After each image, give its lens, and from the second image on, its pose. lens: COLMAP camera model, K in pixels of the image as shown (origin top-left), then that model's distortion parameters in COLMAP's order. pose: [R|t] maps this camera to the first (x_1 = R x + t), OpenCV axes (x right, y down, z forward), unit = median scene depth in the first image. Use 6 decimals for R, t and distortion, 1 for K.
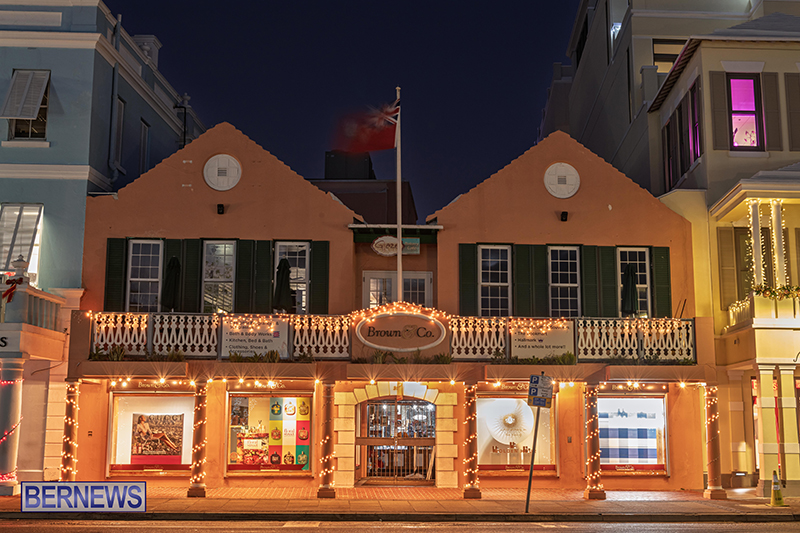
lens RADIAL K [[975.3, 0, 400.0], [0, 975.3, 266.5], [0, 0, 1]] dist [-0.024608, 0.022393]
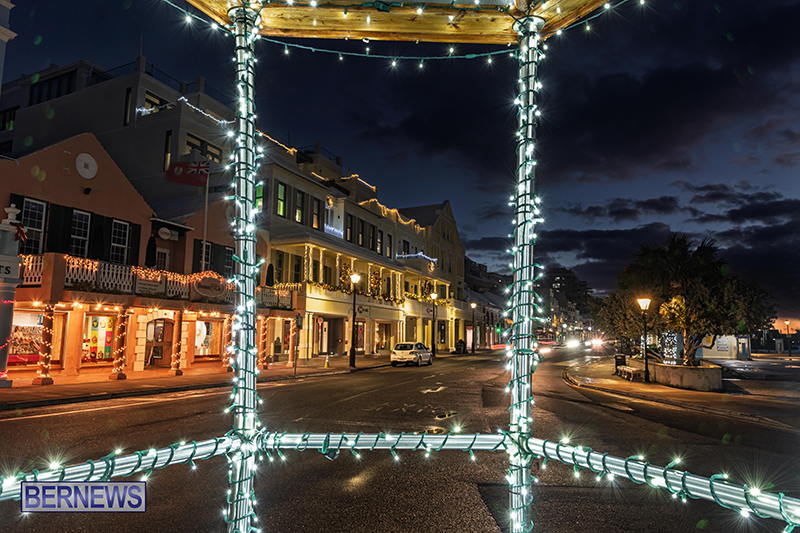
lens RADIAL K [[544.3, 0, 400.0], [0, 544.3, 266.5], [0, 0, 1]] dist [0.003513, 0.000884]
pose [[0.424202, 0.121951, 0.897318, -0.725658], [-0.164349, 0.984803, -0.056146, 0.023951], [-0.890529, -0.123656, 0.437798, 0.188374]]
